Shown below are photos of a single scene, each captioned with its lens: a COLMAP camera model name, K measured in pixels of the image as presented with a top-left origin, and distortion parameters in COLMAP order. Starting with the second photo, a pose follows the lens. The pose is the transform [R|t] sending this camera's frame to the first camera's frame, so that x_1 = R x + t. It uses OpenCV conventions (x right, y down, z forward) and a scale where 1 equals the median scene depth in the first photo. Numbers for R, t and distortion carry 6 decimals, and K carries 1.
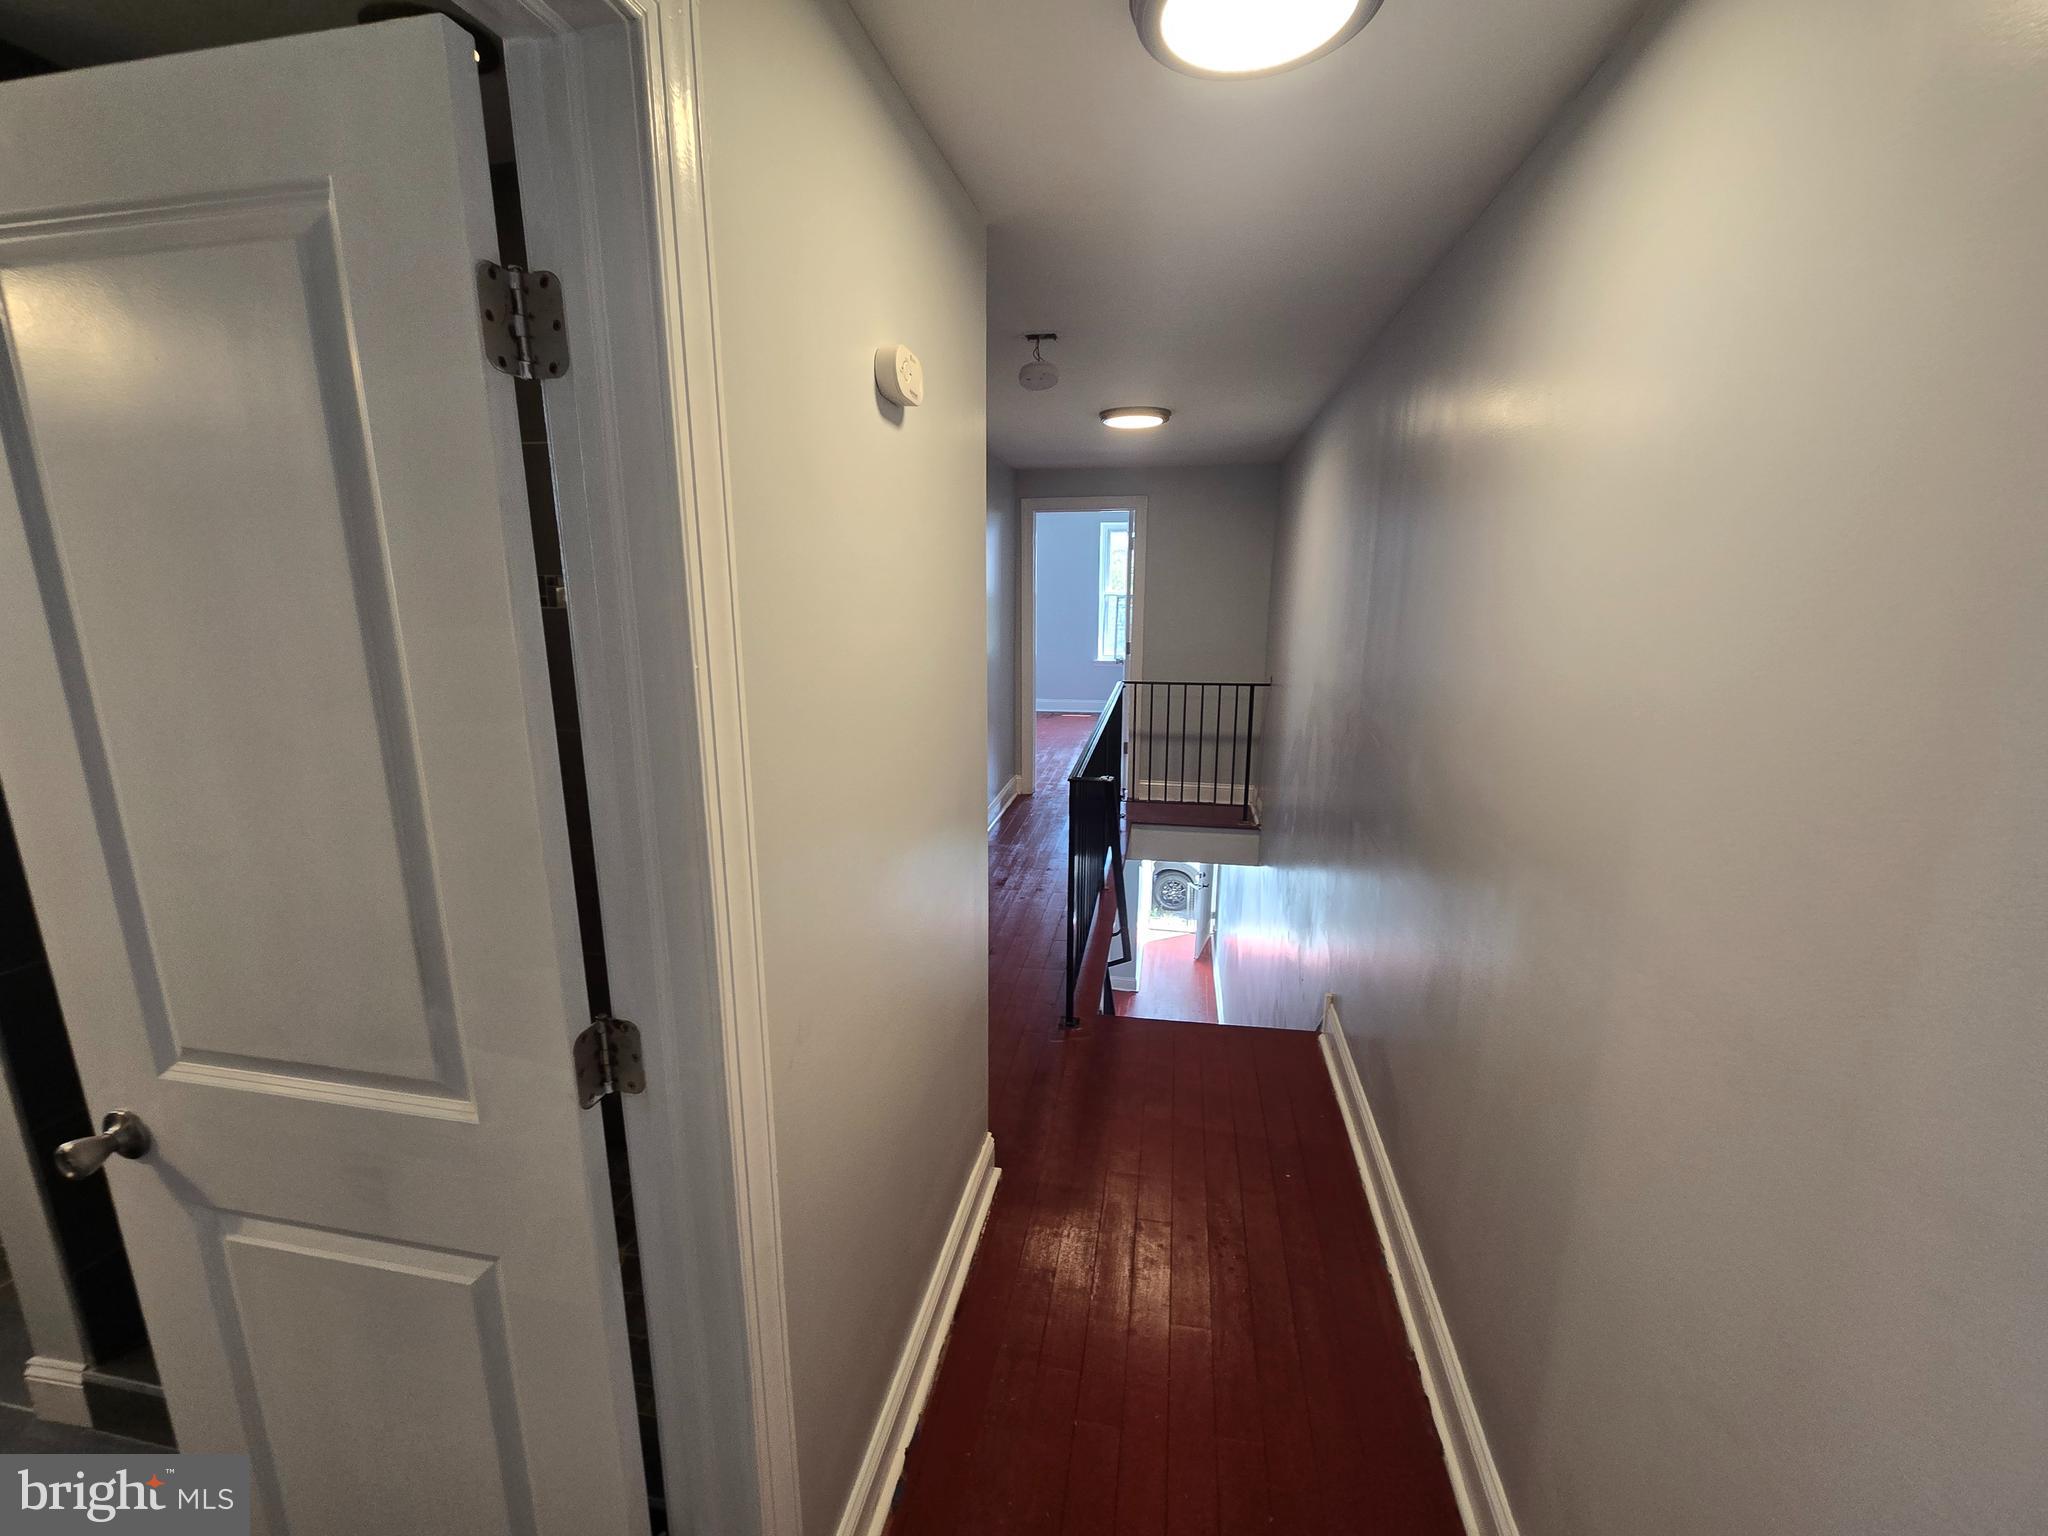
lens RADIAL K [[847.7, 0, 1024.0], [0, 847.7, 768.0], [0, 0, 1]] dist [0.000544, -0.000074]
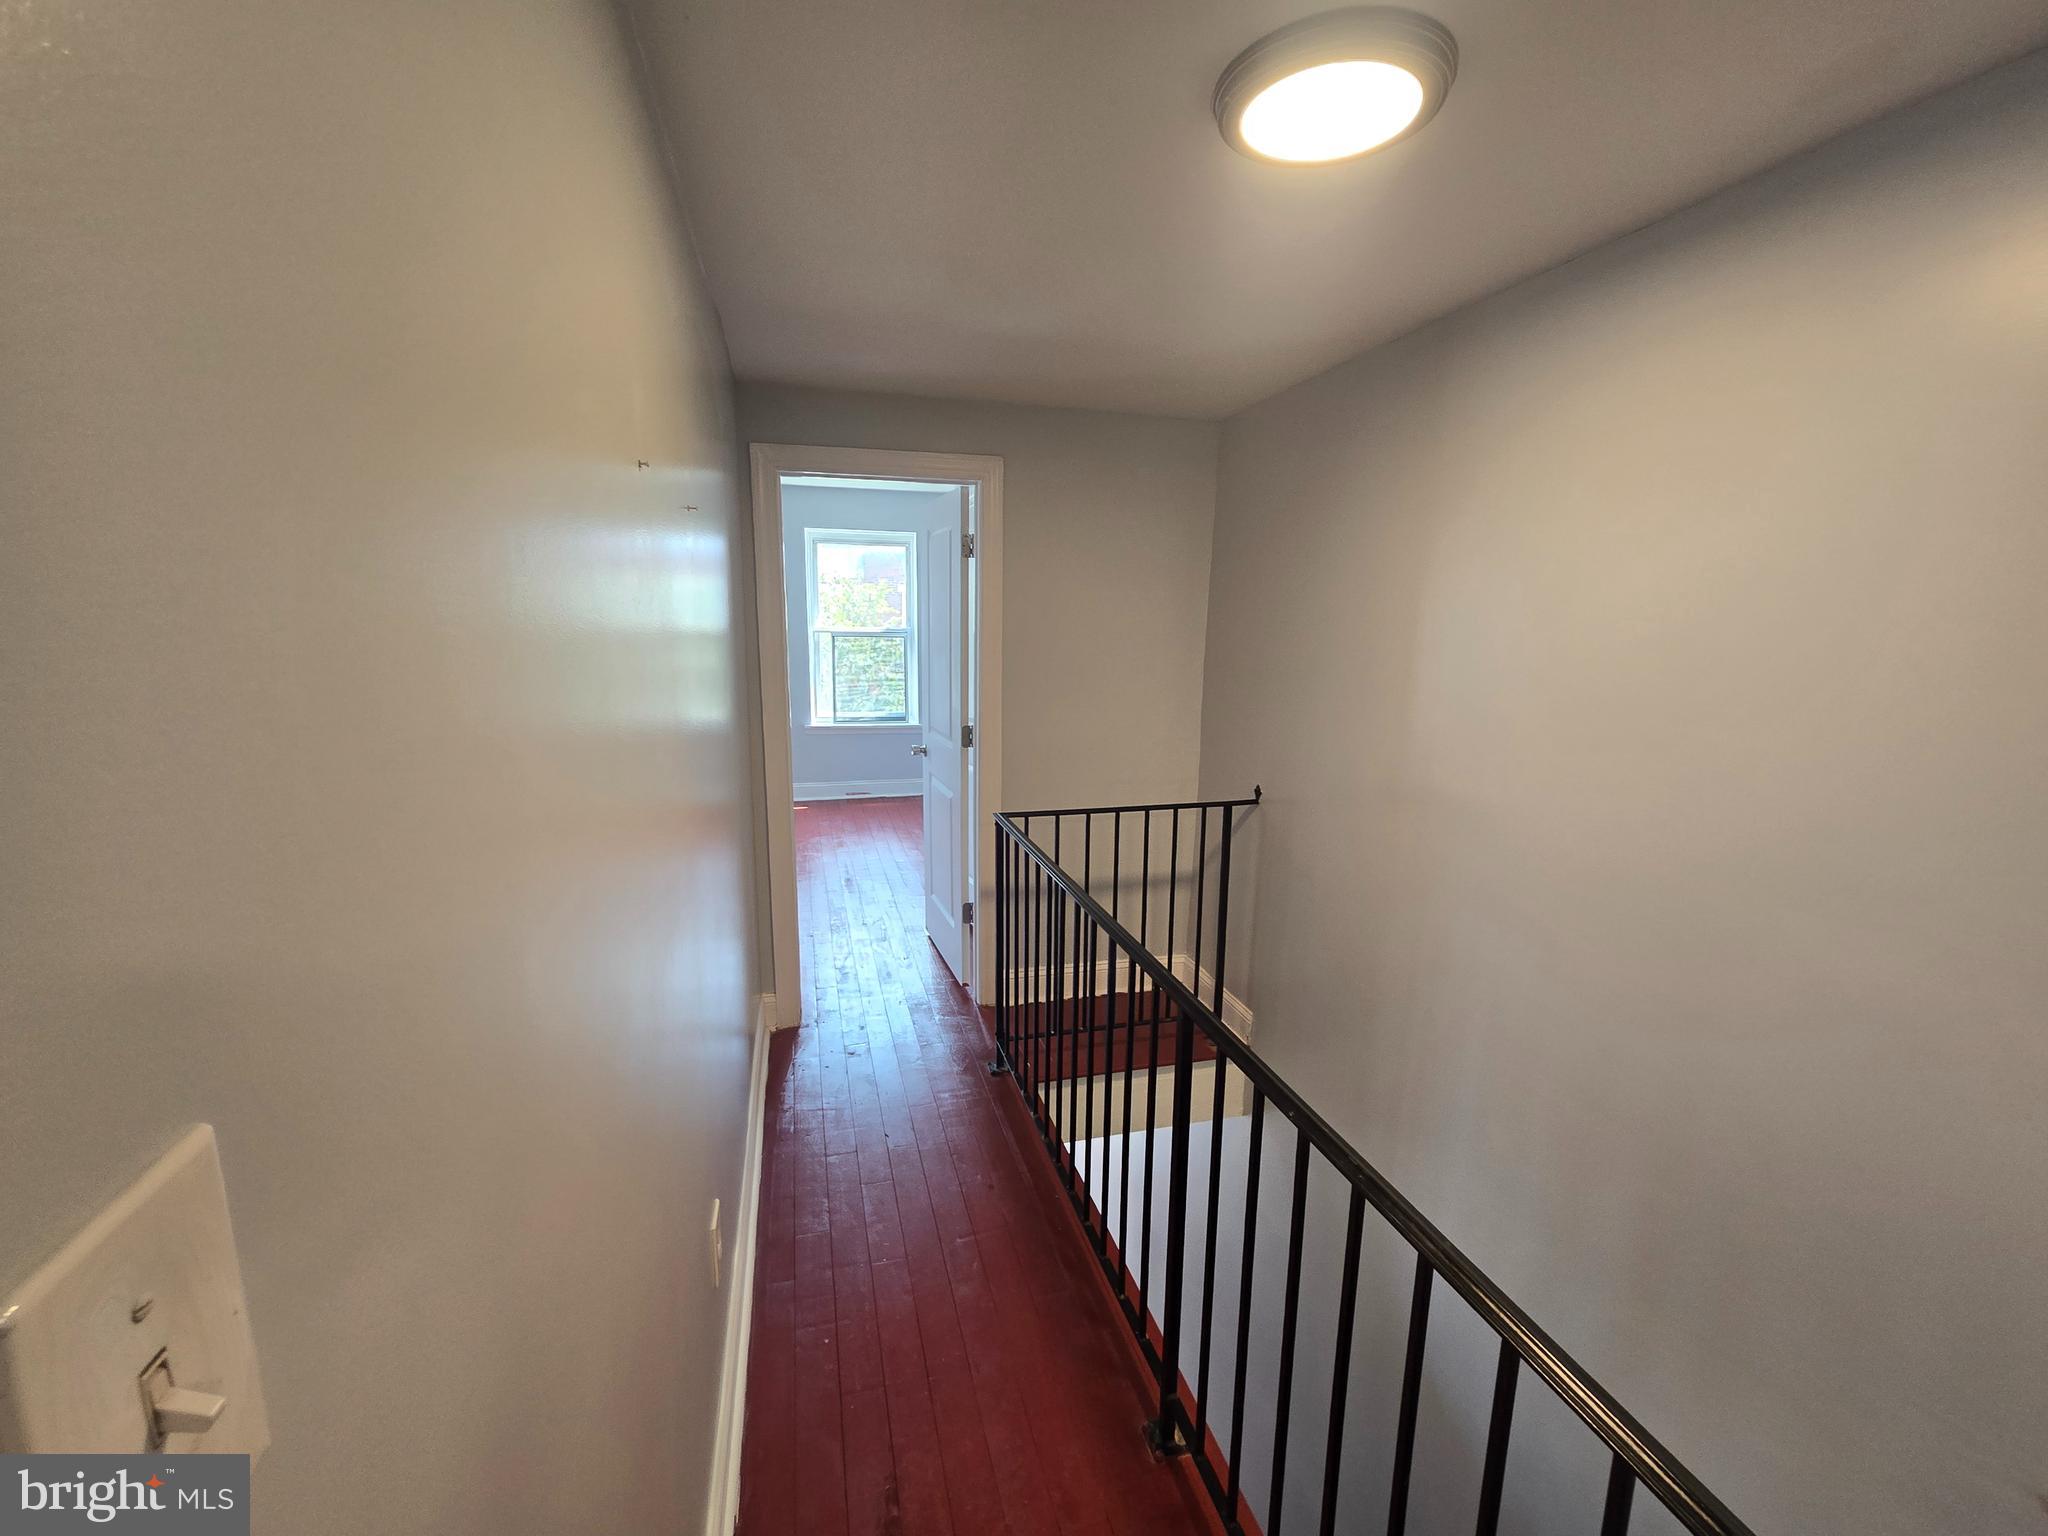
lens RADIAL K [[847.7, 0, 1024.0], [0, 847.7, 768.0], [0, 0, 1]] dist [0.000544, -0.000074]
pose [[0.907929, -0.057467, 0.415166, -0.068620], [0.072642, 0.997140, -0.020837, -0.100739], [-0.412781, 0.049077, 0.909507, 0.461746]]
